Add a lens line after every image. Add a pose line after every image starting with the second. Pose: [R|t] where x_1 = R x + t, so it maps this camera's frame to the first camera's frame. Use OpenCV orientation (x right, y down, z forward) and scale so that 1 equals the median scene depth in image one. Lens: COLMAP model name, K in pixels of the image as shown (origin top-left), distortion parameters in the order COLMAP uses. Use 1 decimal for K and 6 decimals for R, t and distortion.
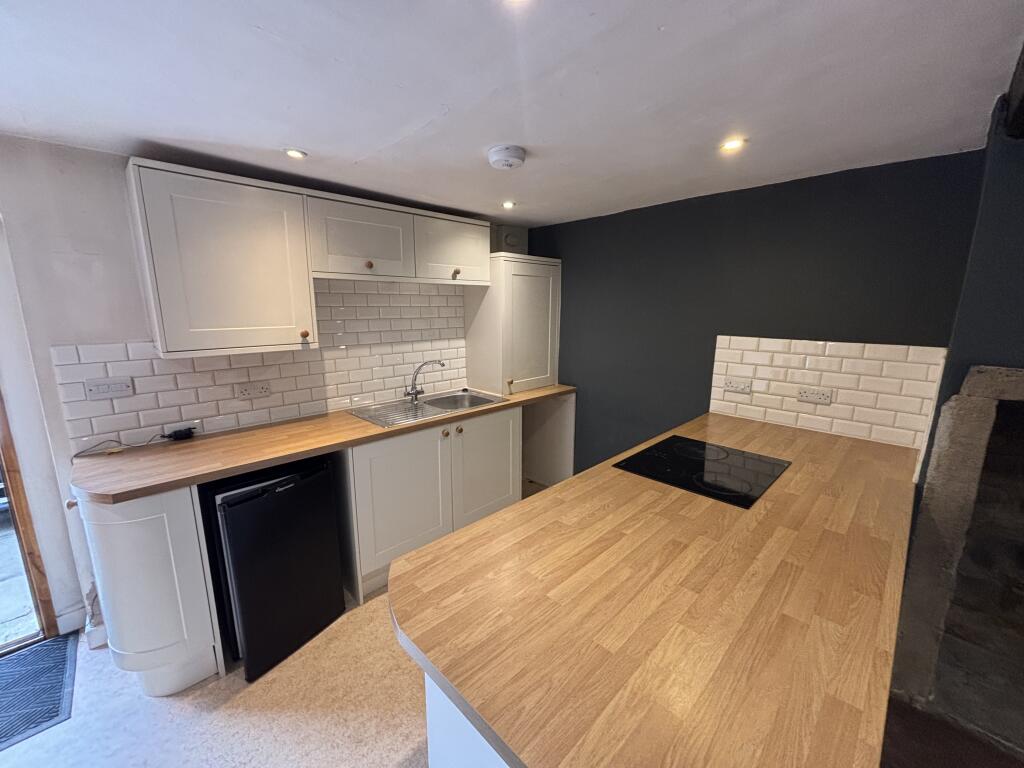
lens RADIAL K [[412.4, 0, 510.4], [0, 412.4, 383.2], [0, 0, 1]] dist [0.001241, -0.000021]
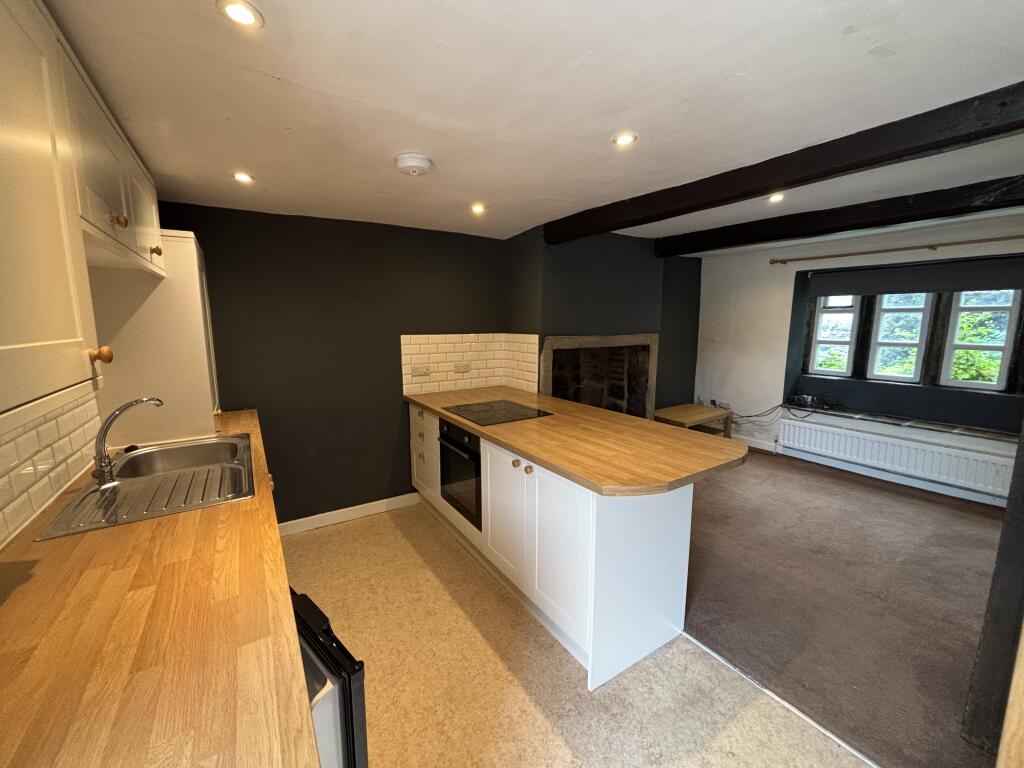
lens RADIAL K [[412.4, 0, 510.4], [0, 412.4, 383.2], [0, 0, 1]] dist [0.001241, -0.000021]
pose [[0.198470, -0.148491, 0.968793, -0.702585], [0.188652, 0.975761, 0.110911, -0.046822], [-0.961780, 0.160752, 0.221672, 0.408404]]
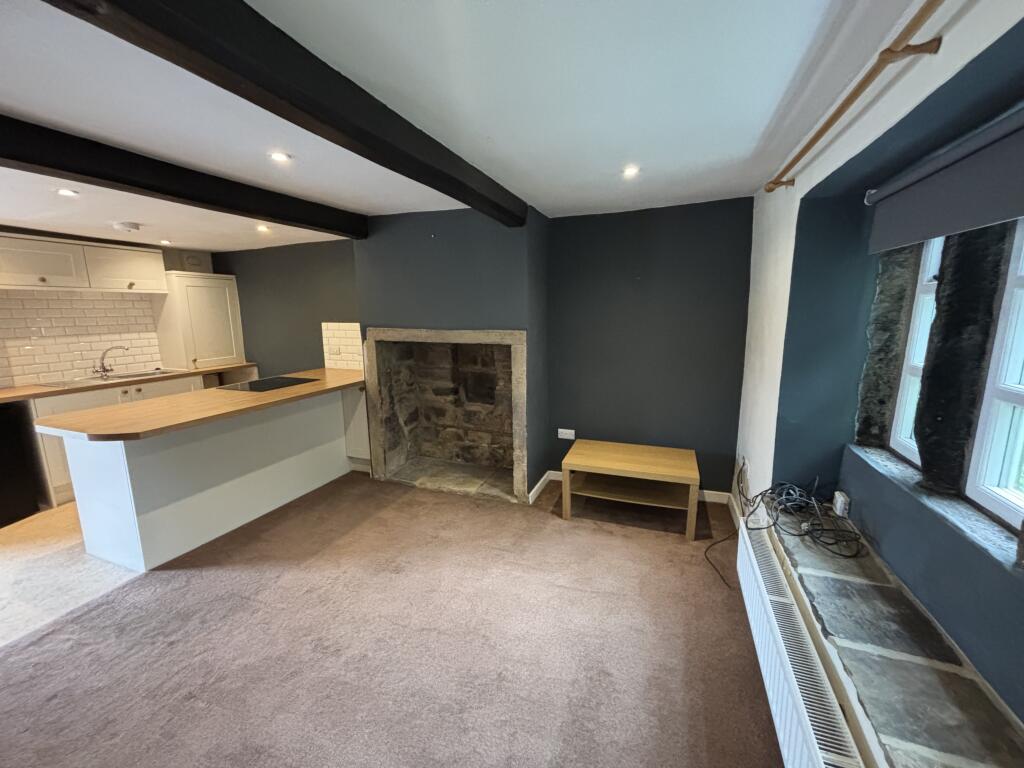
lens RADIAL K [[412.2, 0, 513.8], [0, 412.2, 379.3], [0, 0, 1]] dist [-0.001600, -0.000213]
pose [[0.905410, -0.079745, 0.416982, 0.491329], [0.088029, 0.996118, -0.000639, 0.197697], [-0.415312, 0.037285, 0.908915, -0.927828]]
